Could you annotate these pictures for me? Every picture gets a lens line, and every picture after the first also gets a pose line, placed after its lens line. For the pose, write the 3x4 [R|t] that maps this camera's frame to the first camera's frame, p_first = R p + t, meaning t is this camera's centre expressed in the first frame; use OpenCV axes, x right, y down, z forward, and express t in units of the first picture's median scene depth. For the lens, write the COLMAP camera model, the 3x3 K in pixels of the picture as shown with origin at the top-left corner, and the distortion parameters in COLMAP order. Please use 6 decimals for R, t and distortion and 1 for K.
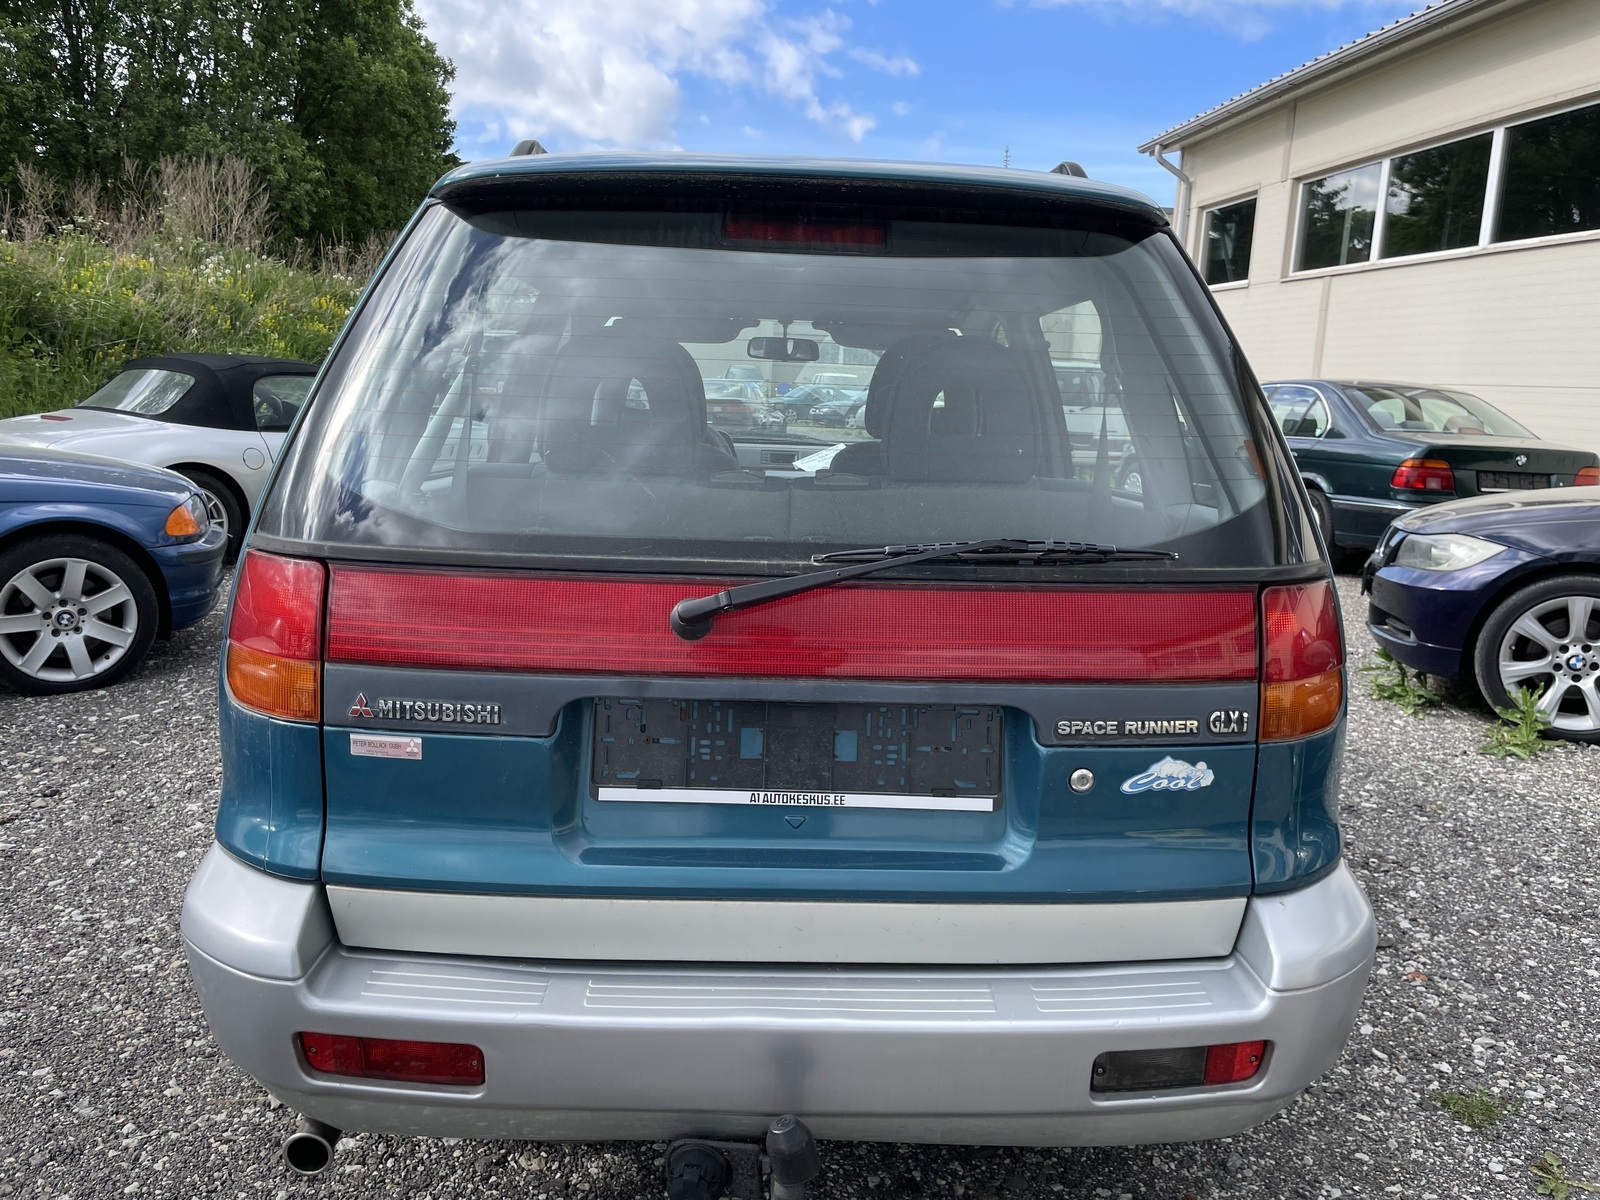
lens RADIAL K [[1205.6, 0, 813.8], [0, 1205.6, 604.3], [0, 0, 1]] dist [0.086045, -0.115829]
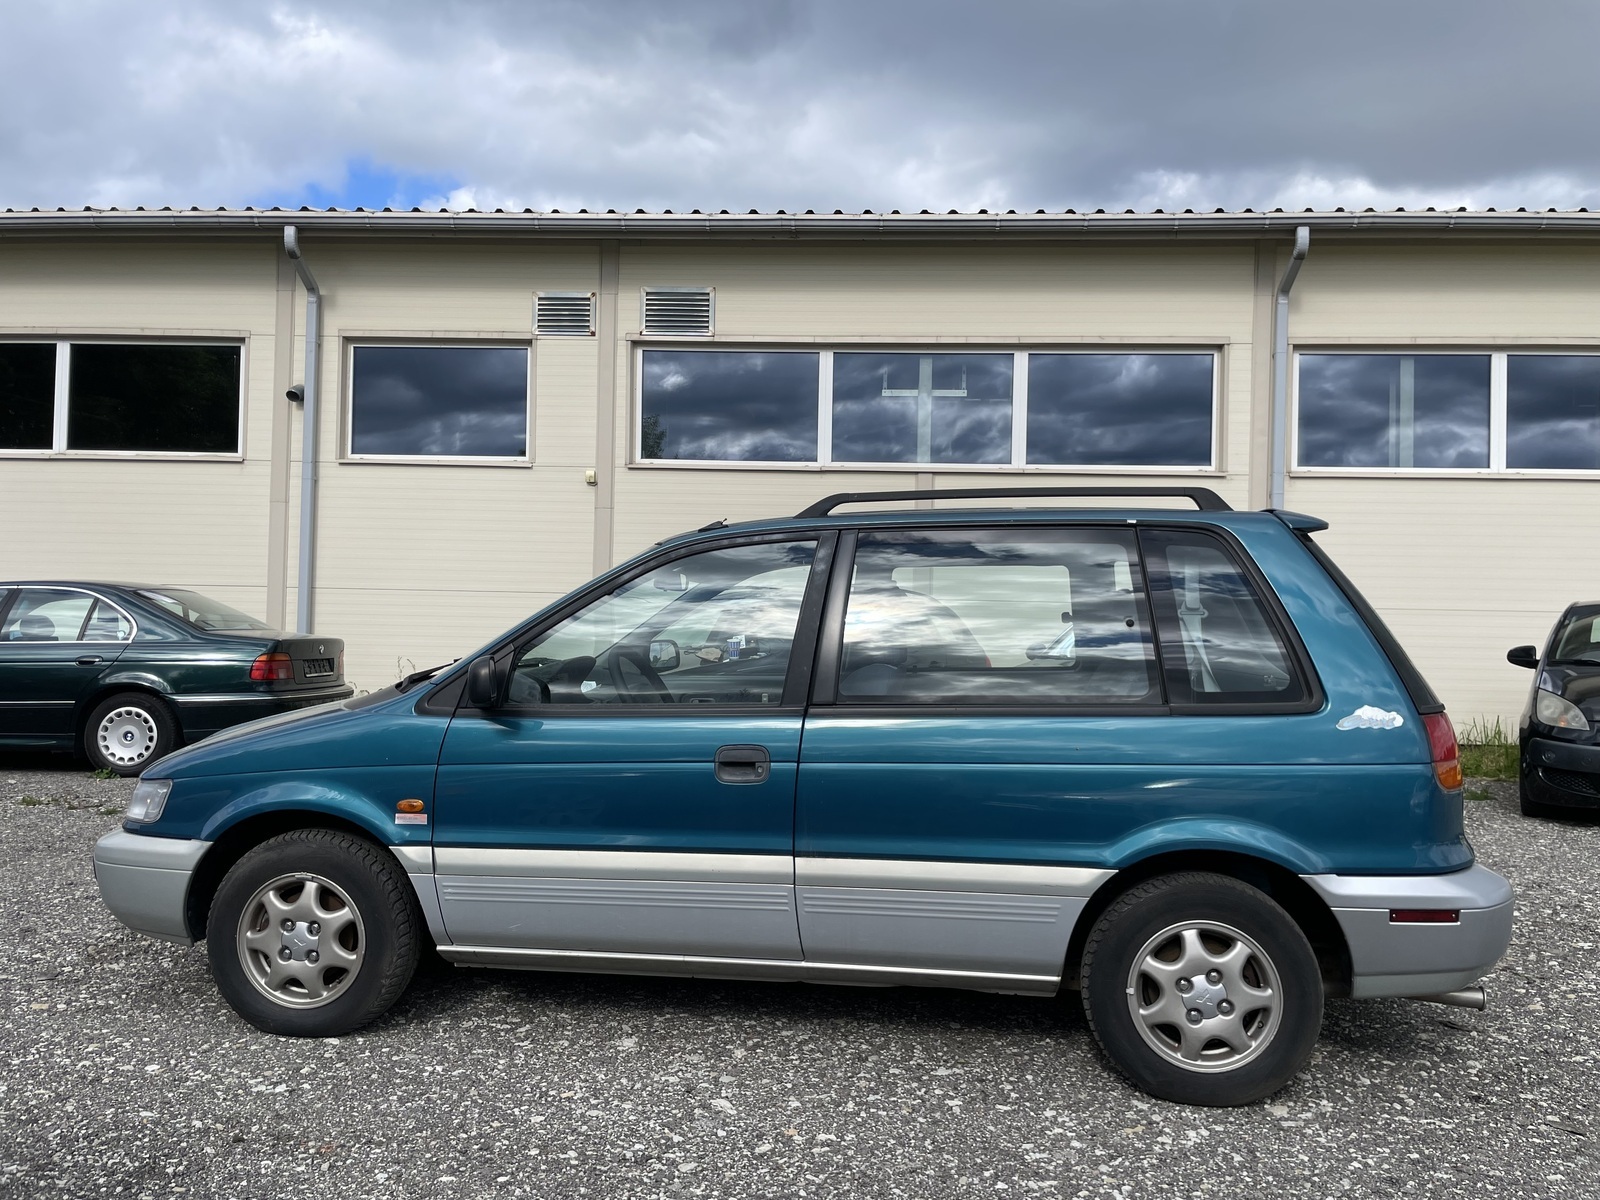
lens RADIAL K [[1205.6, 0, 813.8], [0, 1205.6, 604.3], [0, 0, 1]] dist [0.086045, -0.115829]
pose [[0.175721, -0.027445, 0.984057, -0.475159], [0.170372, 0.985375, -0.002941, -0.072005], [-0.969585, 0.168173, 0.177827, 0.295615]]
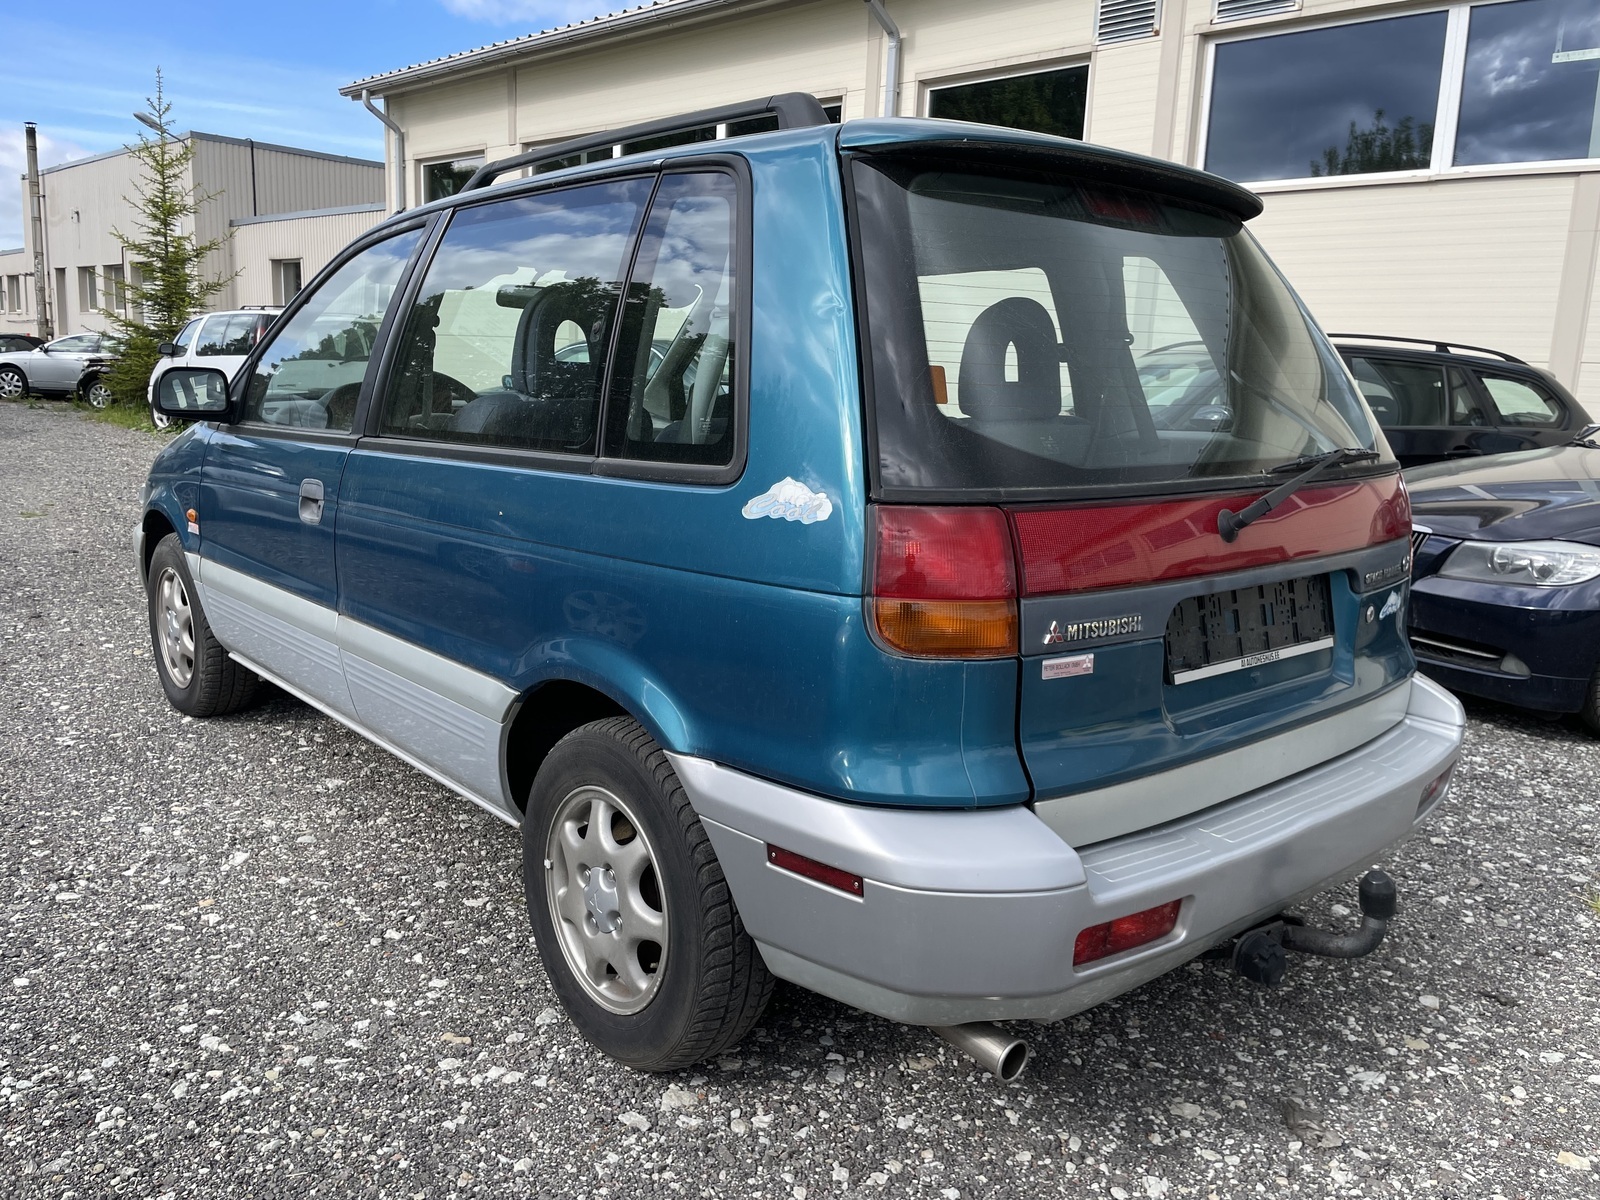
lens RADIAL K [[1205.6, 0, 813.8], [0, 1205.6, 604.3], [0, 0, 1]] dist [0.086045, -0.115829]
pose [[0.770849, -0.129875, 0.623637, -0.204248], [0.107794, 0.991472, 0.073239, -0.007695], [-0.627831, 0.010768, 0.778275, 0.048393]]
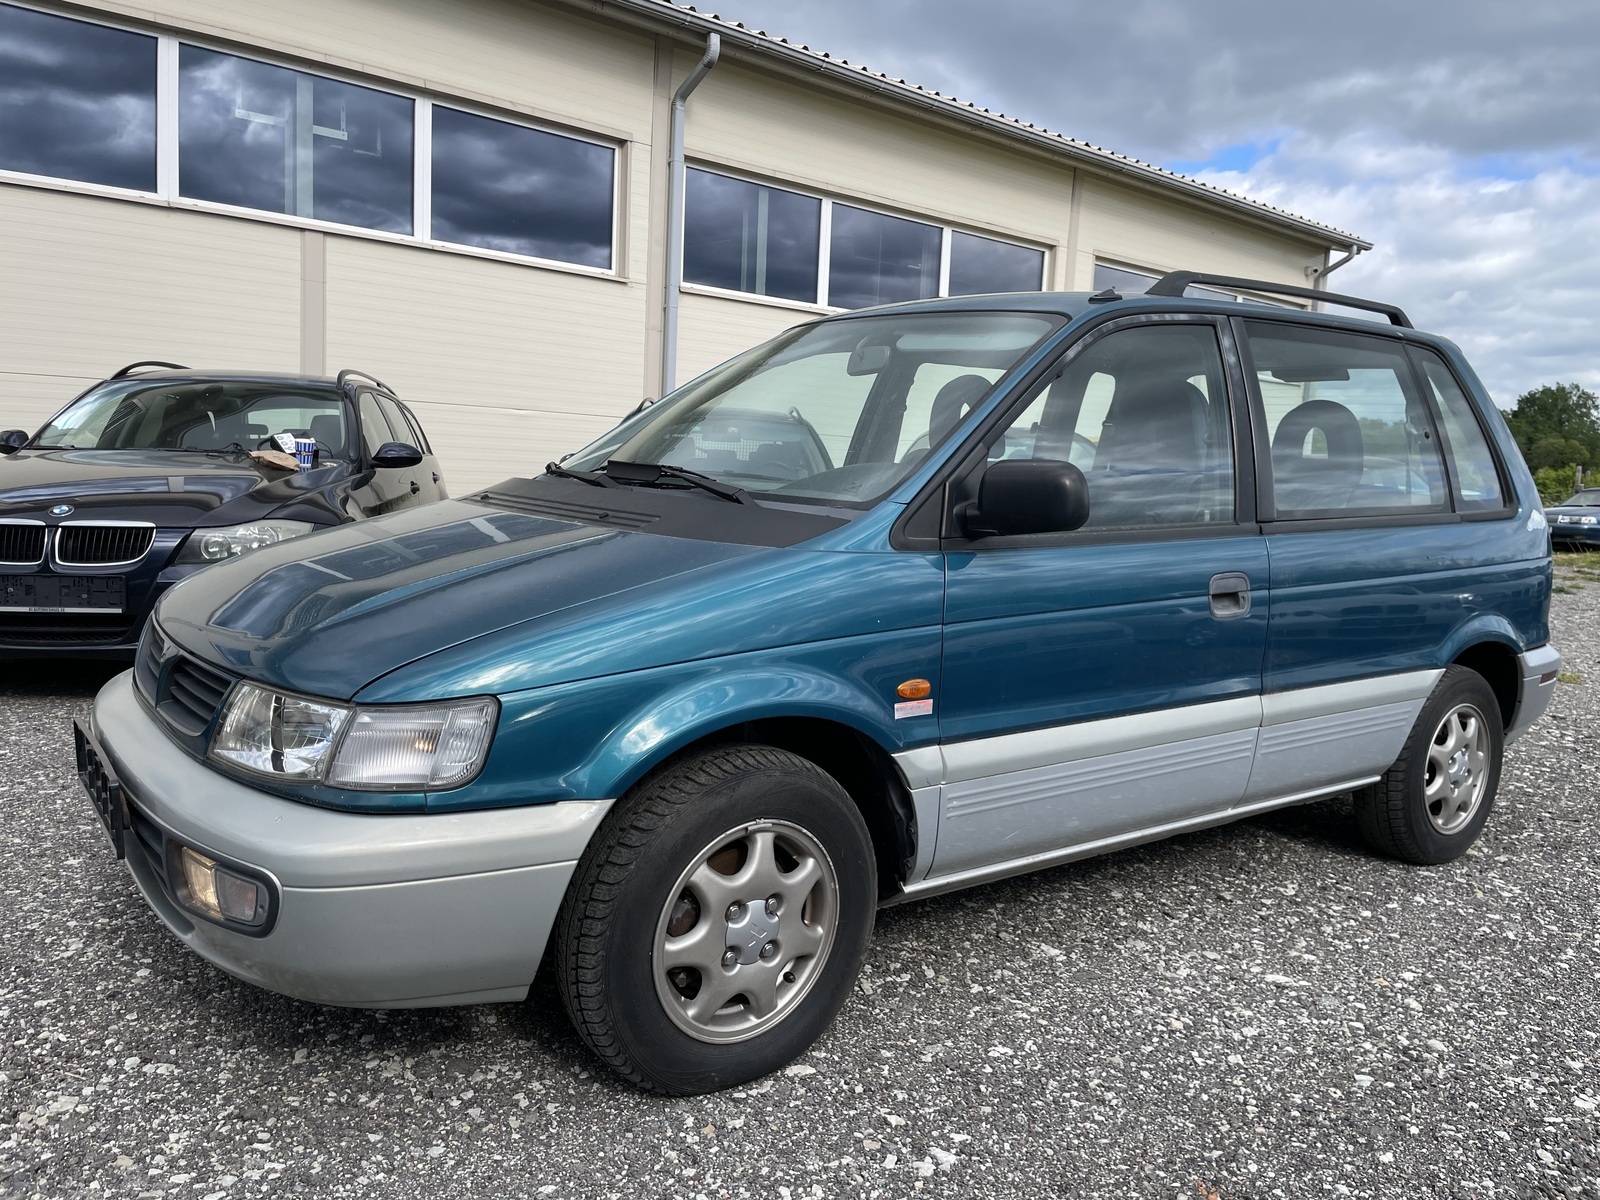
lens RADIAL K [[1205.4, 0, 811.8], [0, 1205.4, 595.9], [0, 0, 1]] dist [0.079081, -0.106878]
pose [[-0.563498, -0.156834, 0.811094, -0.298792], [0.085244, 0.965535, 0.245919, -0.115605], [-0.821708, 0.207715, -0.530707, 0.660684]]
